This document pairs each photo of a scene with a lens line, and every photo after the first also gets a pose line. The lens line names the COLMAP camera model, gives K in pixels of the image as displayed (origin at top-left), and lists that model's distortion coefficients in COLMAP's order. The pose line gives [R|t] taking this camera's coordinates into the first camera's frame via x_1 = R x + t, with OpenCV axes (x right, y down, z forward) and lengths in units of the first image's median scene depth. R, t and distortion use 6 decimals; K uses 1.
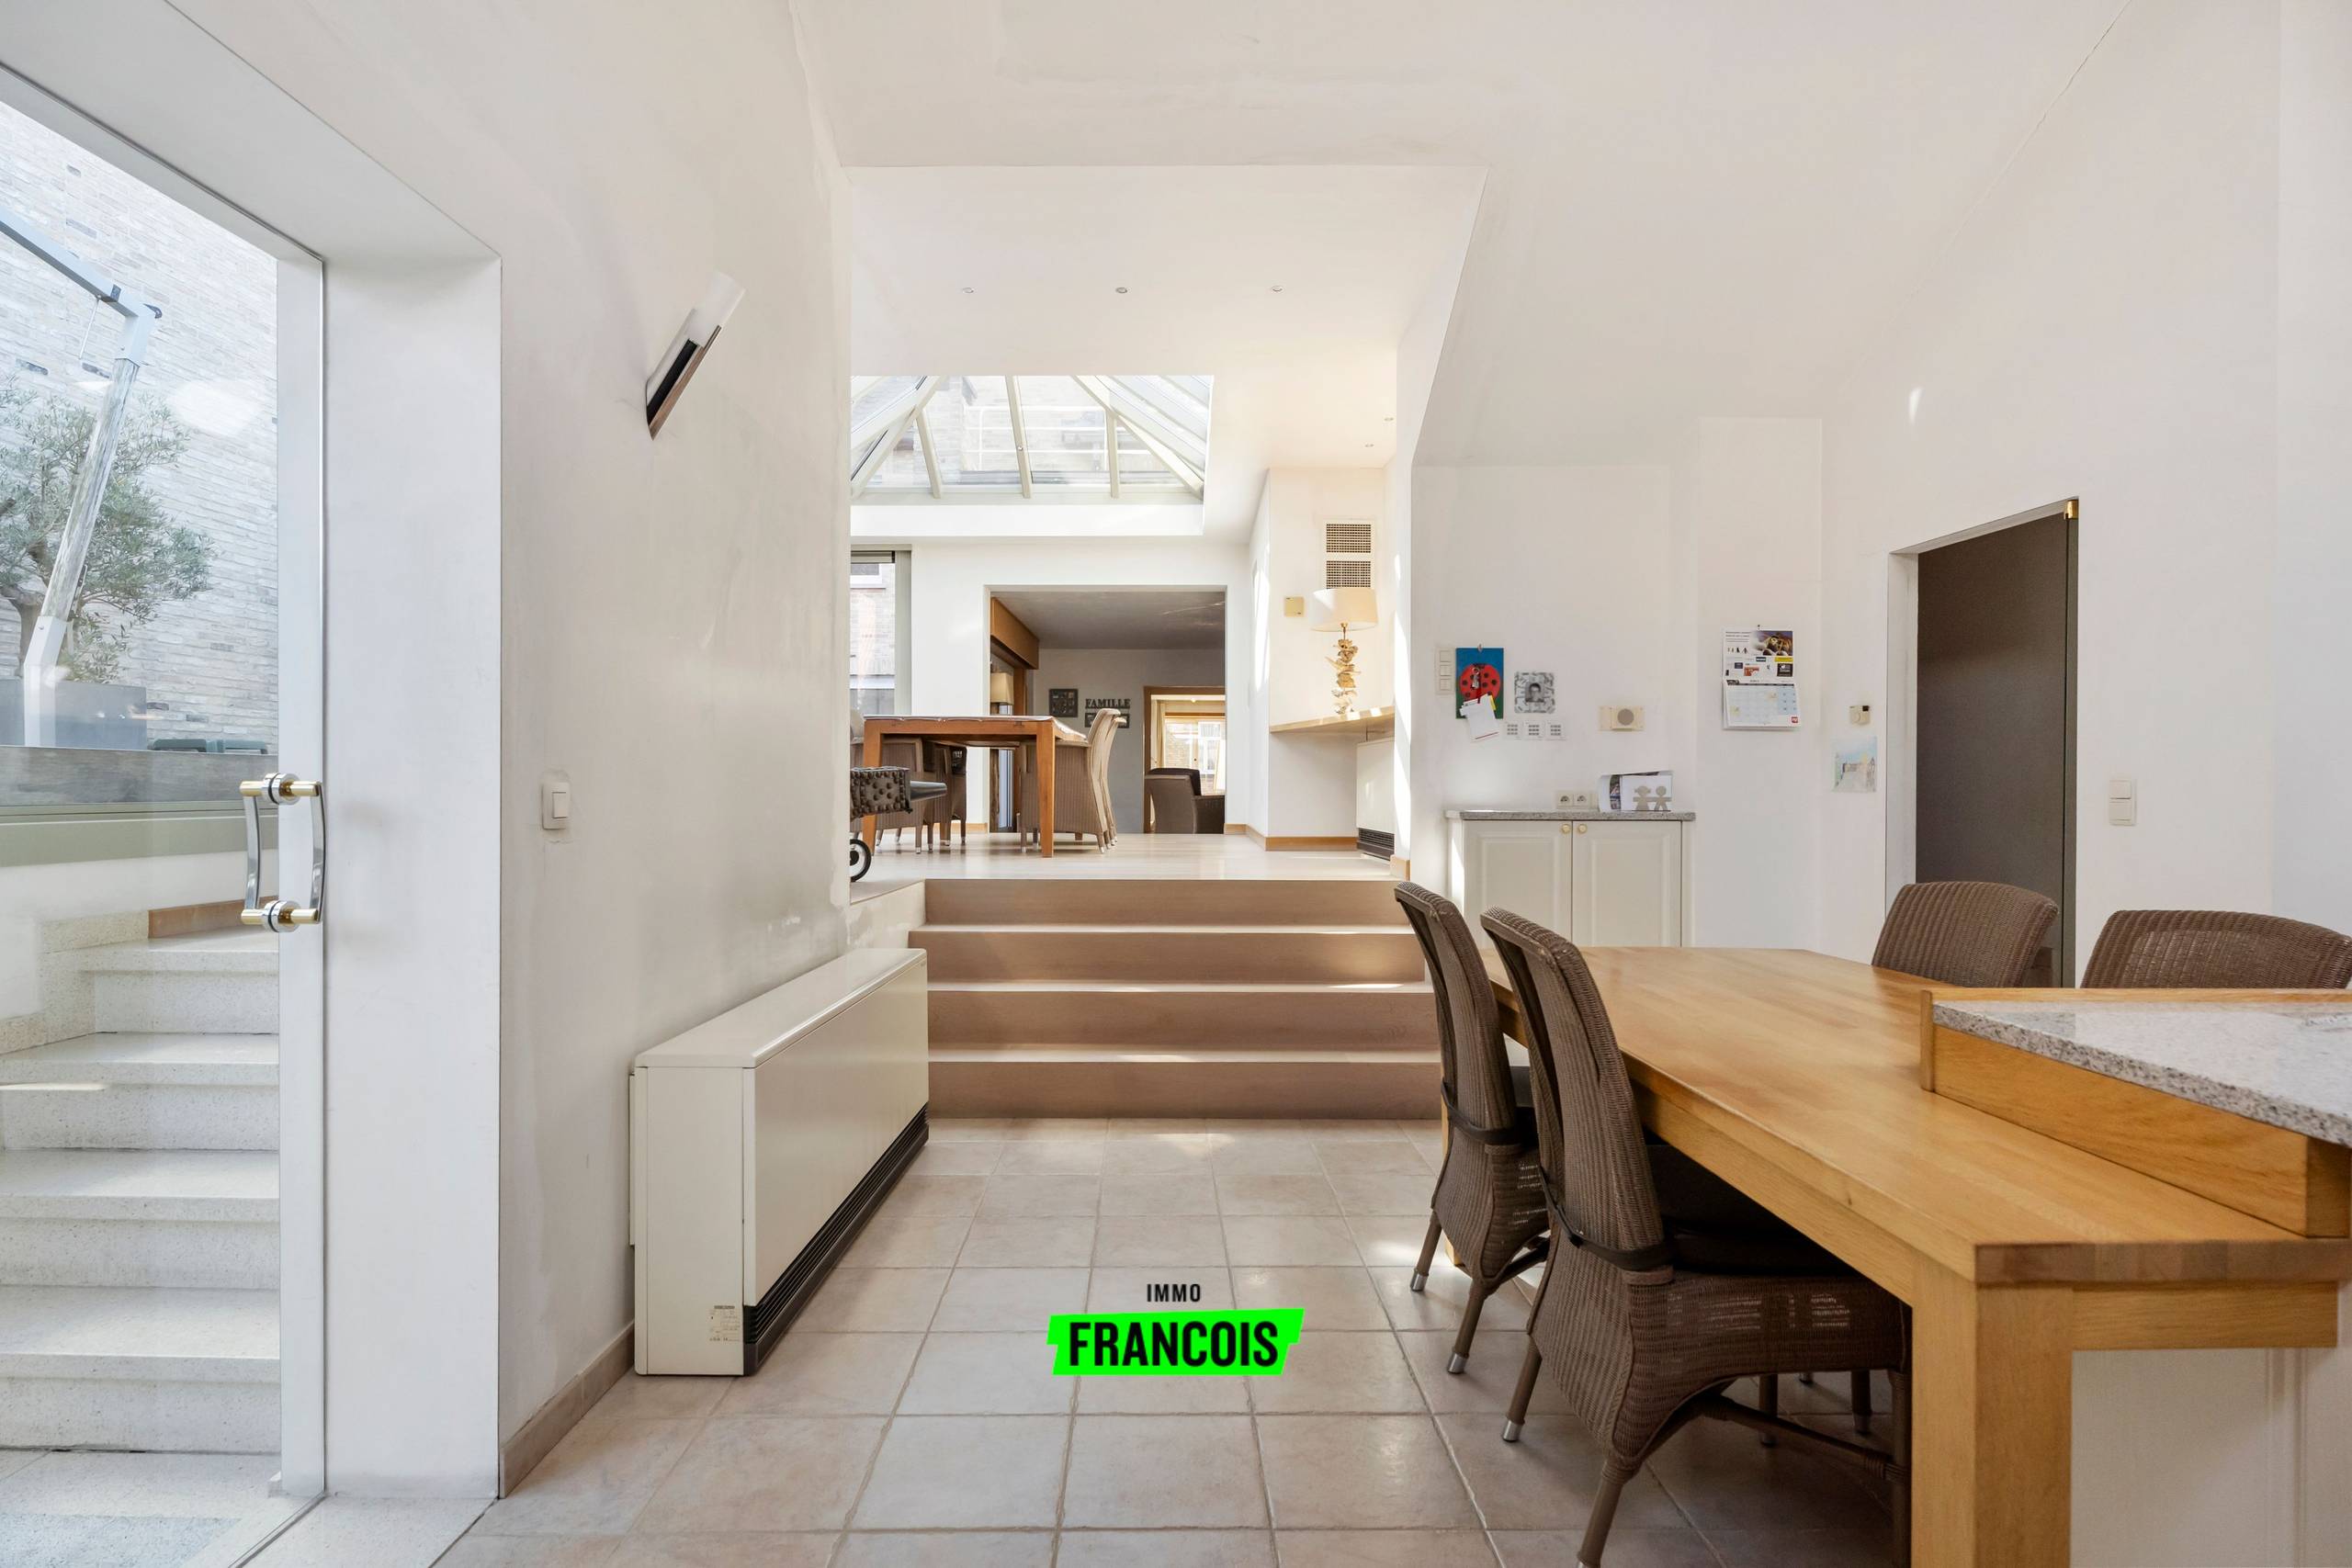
lens RADIAL K [[1202.8, 0, 1176.0], [0, 1202.8, 784.0], [0, 0, 1]] dist [0.001678, 0.000416]
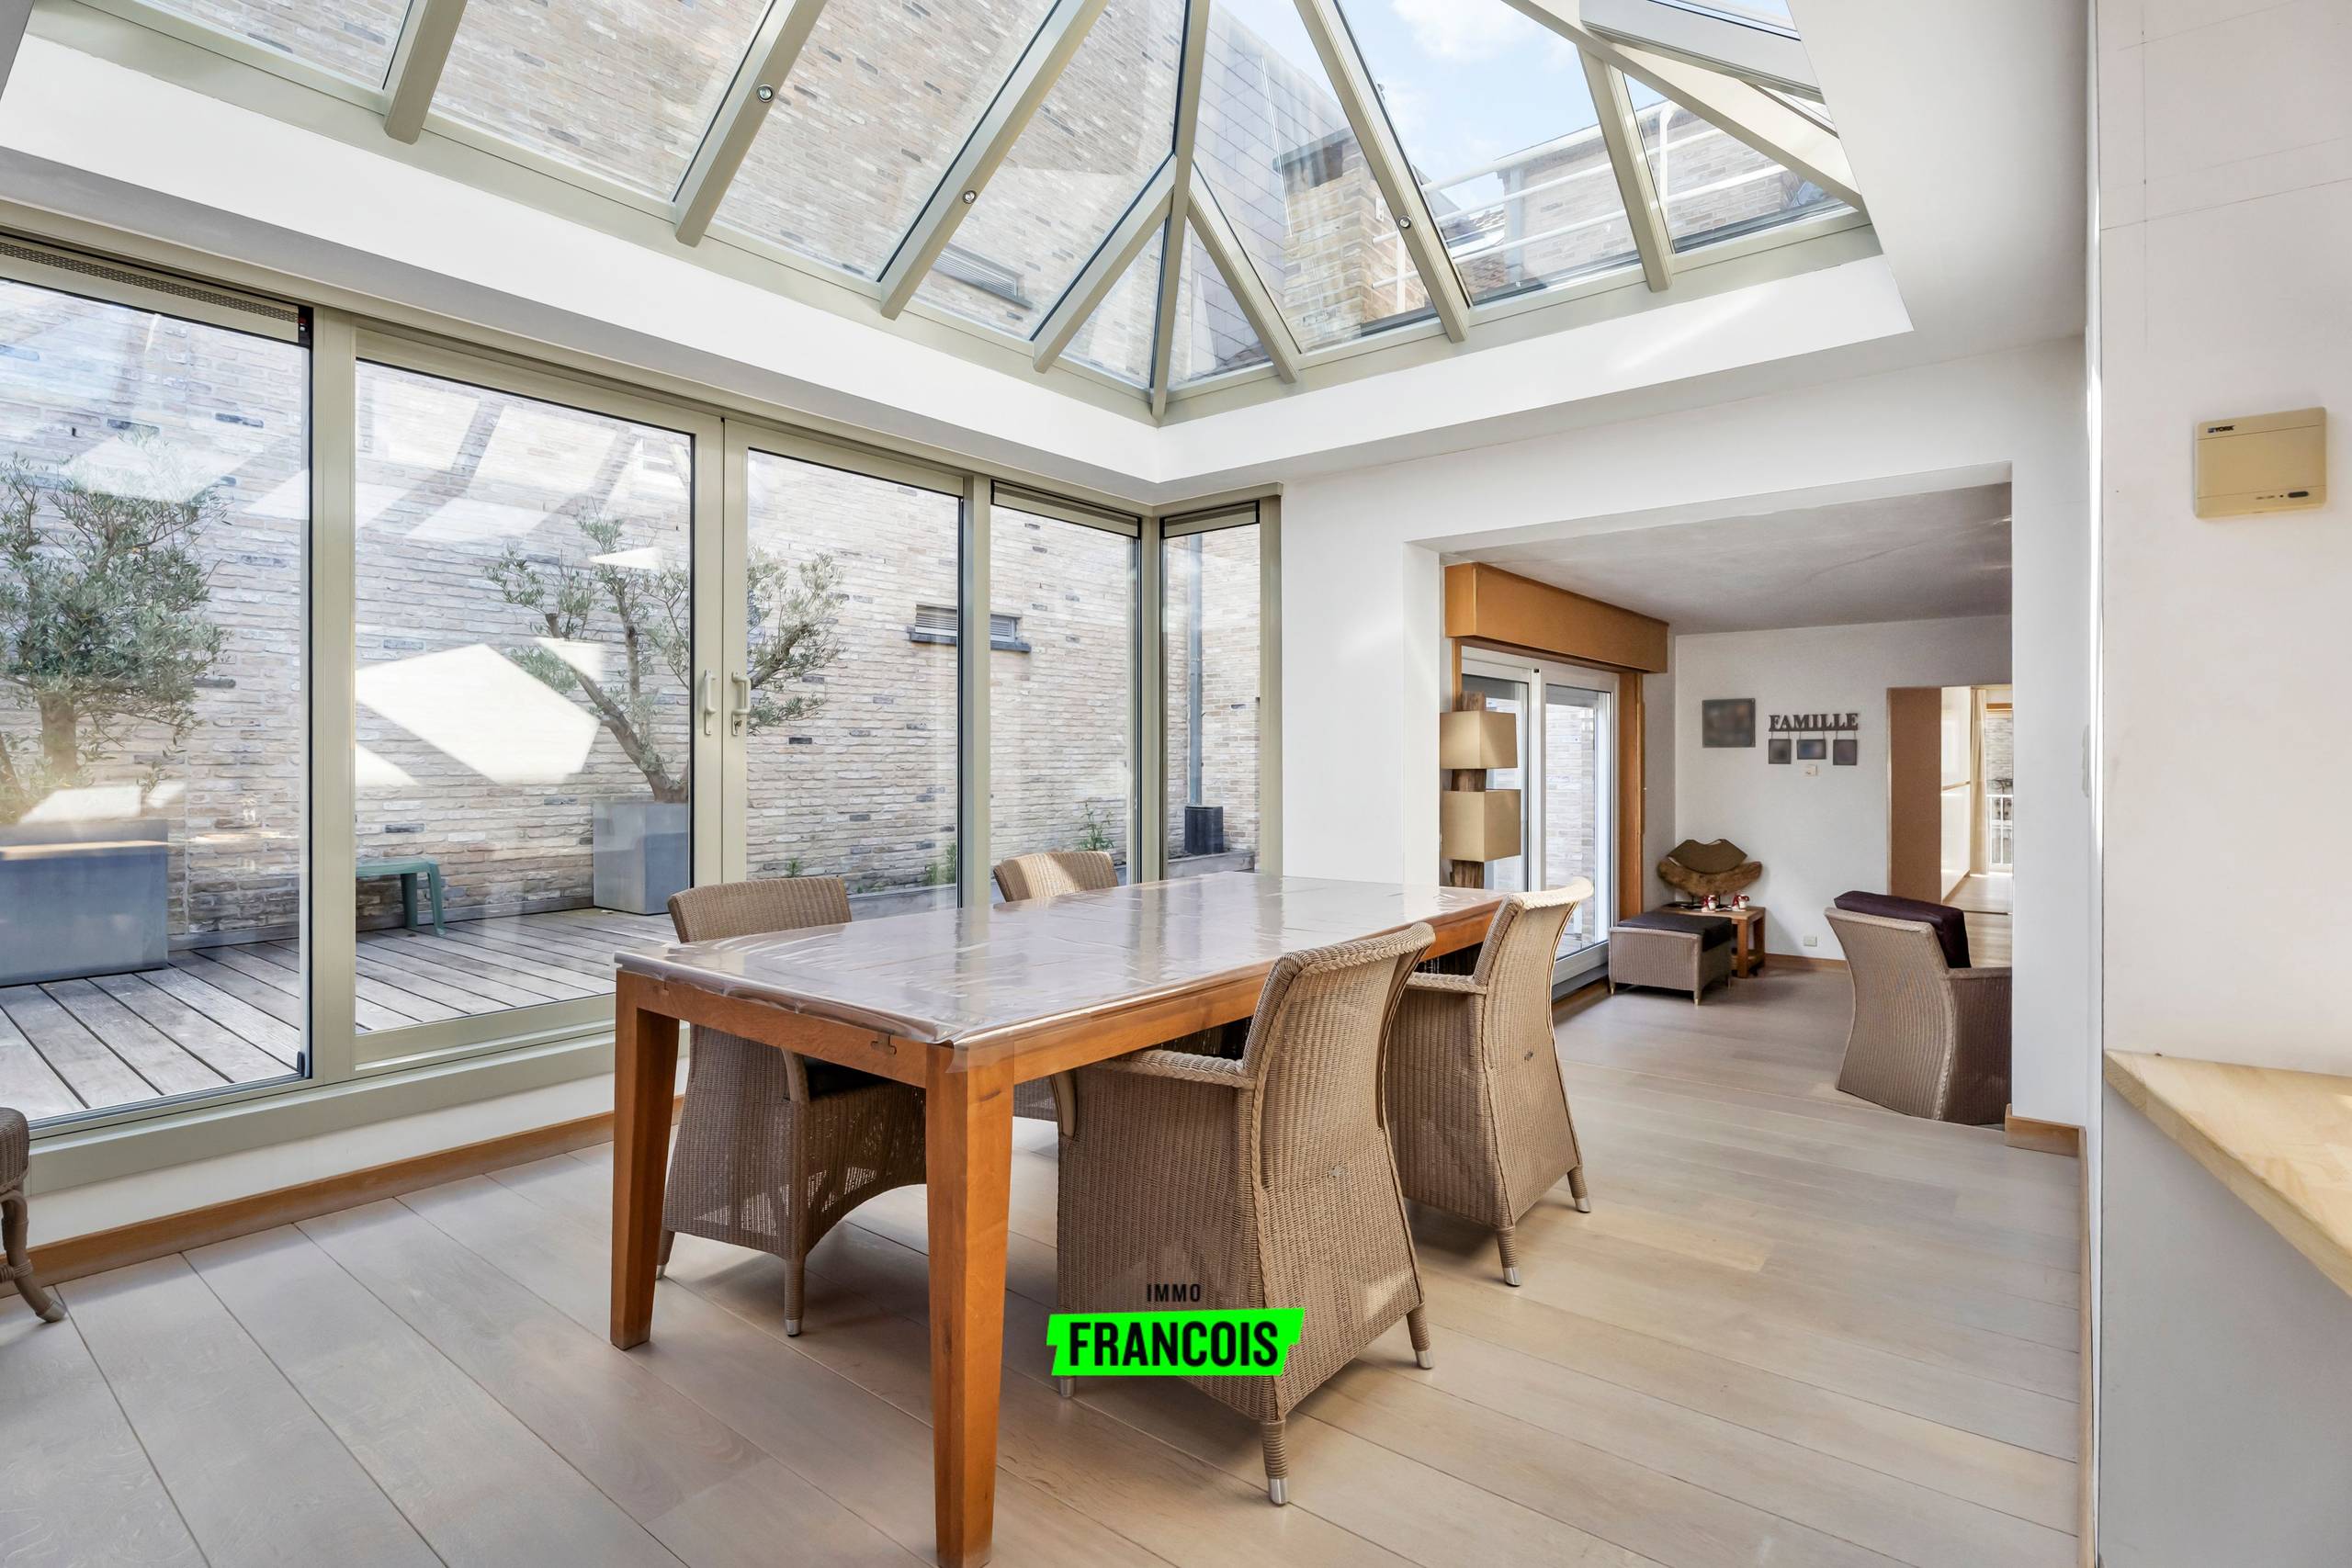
lens RADIAL K [[1125.5, 0, 1172.8], [0, 1125.5, 760.5], [0, 0, 1]] dist [0.000114, 0.000271]
pose [[0.776540, -0.005250, -0.630046, 0.061609], [0.009406, 0.999950, 0.003260, -0.078745], [0.629998, -0.008458, 0.776551, 0.591841]]
